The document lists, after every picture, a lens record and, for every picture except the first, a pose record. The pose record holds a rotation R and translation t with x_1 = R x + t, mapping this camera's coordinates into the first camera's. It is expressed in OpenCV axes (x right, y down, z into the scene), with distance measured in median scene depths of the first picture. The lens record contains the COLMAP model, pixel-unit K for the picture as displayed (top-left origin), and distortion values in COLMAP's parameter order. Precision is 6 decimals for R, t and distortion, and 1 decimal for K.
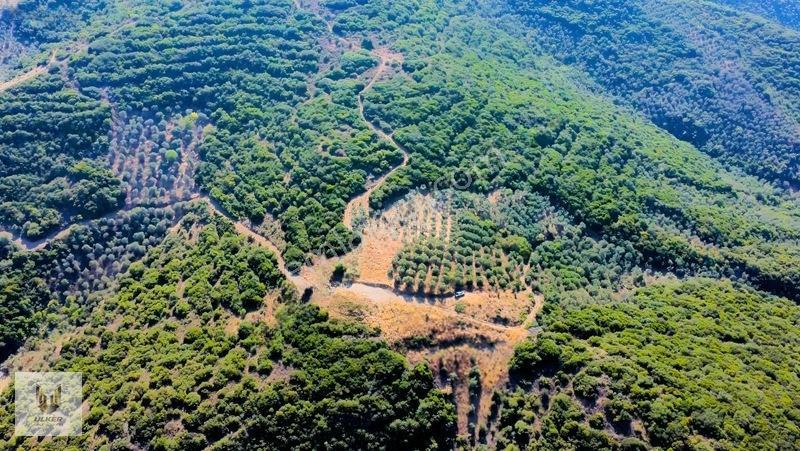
lens RADIAL K [[599.4, 0, 398.9], [0, 599.4, 220.1], [0, 0, 1]] dist [0.011613, -0.001582]
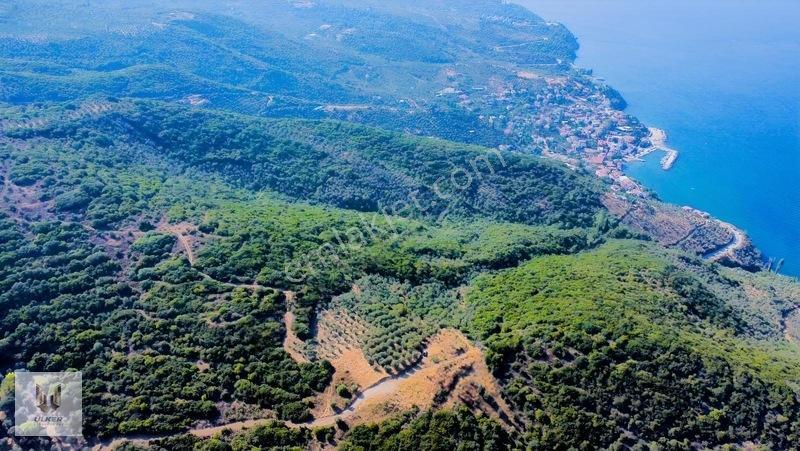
lens RADIAL K [[599.4, 0, 398.9], [0, 599.4, 220.1], [0, 0, 1]] dist [0.011613, -0.001582]
pose [[0.617252, -0.346851, 0.706183, -0.605409], [0.485894, 0.874006, 0.004575, -0.126969], [-0.618794, 0.340306, 0.708015, 0.041476]]
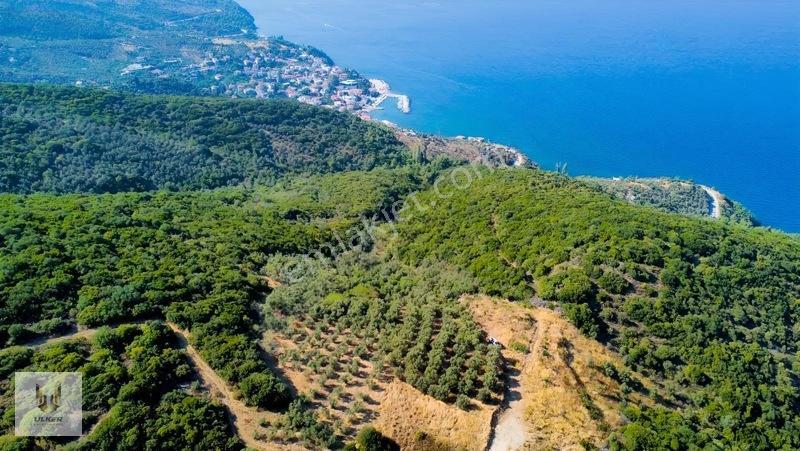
lens RADIAL K [[599.4, 0, 398.9], [0, 599.4, 220.1], [0, 0, 1]] dist [0.011613, -0.001582]
pose [[0.092855, -0.437863, 0.894234, -0.367934], [0.609941, 0.734886, 0.296503, -0.197808], [-0.786988, 0.517898, 0.335308, 0.663495]]
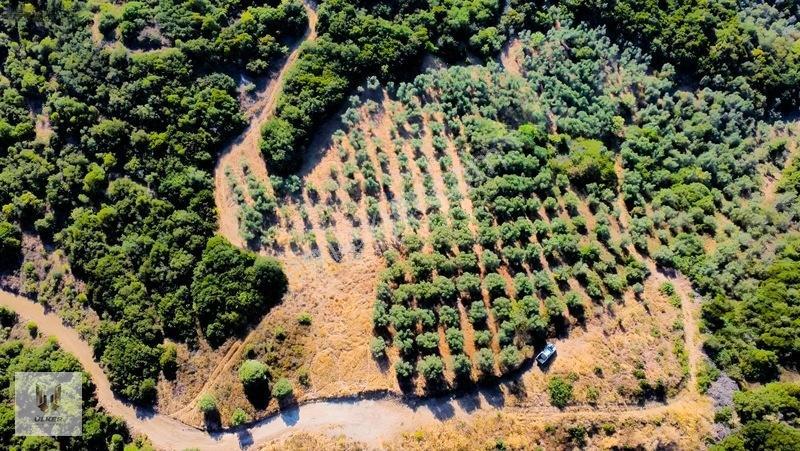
lens RADIAL K [[599.4, 0, 398.9], [0, 599.4, 220.1], [0, 0, 1]] dist [0.011613, -0.001582]
pose [[0.951183, -0.271641, 0.146498, -0.031874], [0.195660, 0.897851, 0.394436, -0.131527], [-0.238678, -0.346517, 0.907171, 0.555965]]
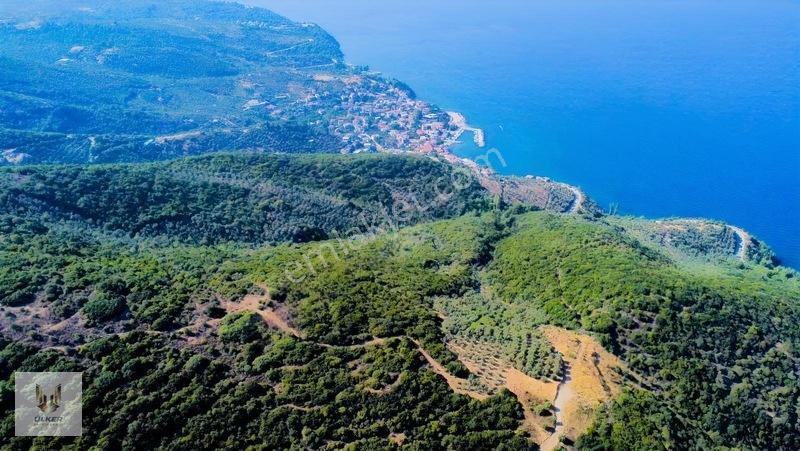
lens RADIAL K [[599.4, 0, 398.9], [0, 599.4, 220.1], [0, 0, 1]] dist [0.011613, -0.001582]
pose [[0.190126, -0.438191, 0.878545, -0.841090], [0.614910, 0.750748, 0.241377, -0.532526], [-0.765335, 0.494334, 0.412185, 0.484358]]
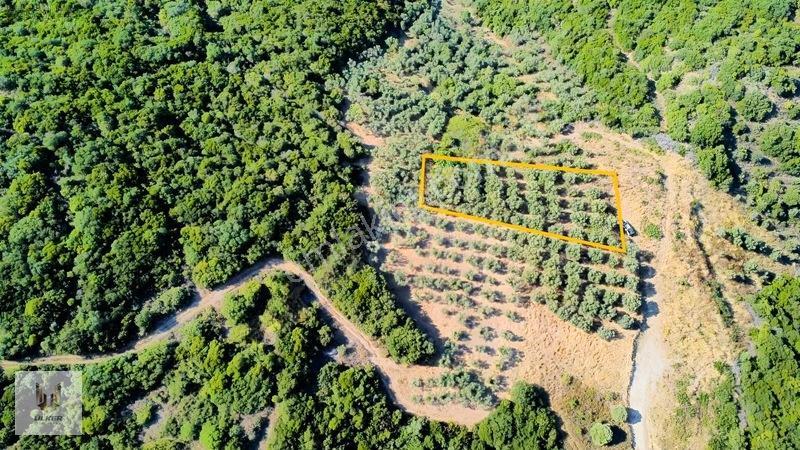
lens RADIAL K [[599.4, 0, 398.9], [0, 599.4, 219.6], [0, 0, 1]] dist [0.011613, -0.001582]
pose [[0.065271, -0.906602, 0.416909, -0.134448], [0.618624, 0.364587, 0.695974, -0.374367], [-0.782971, 0.212483, 0.584643, 0.689635]]
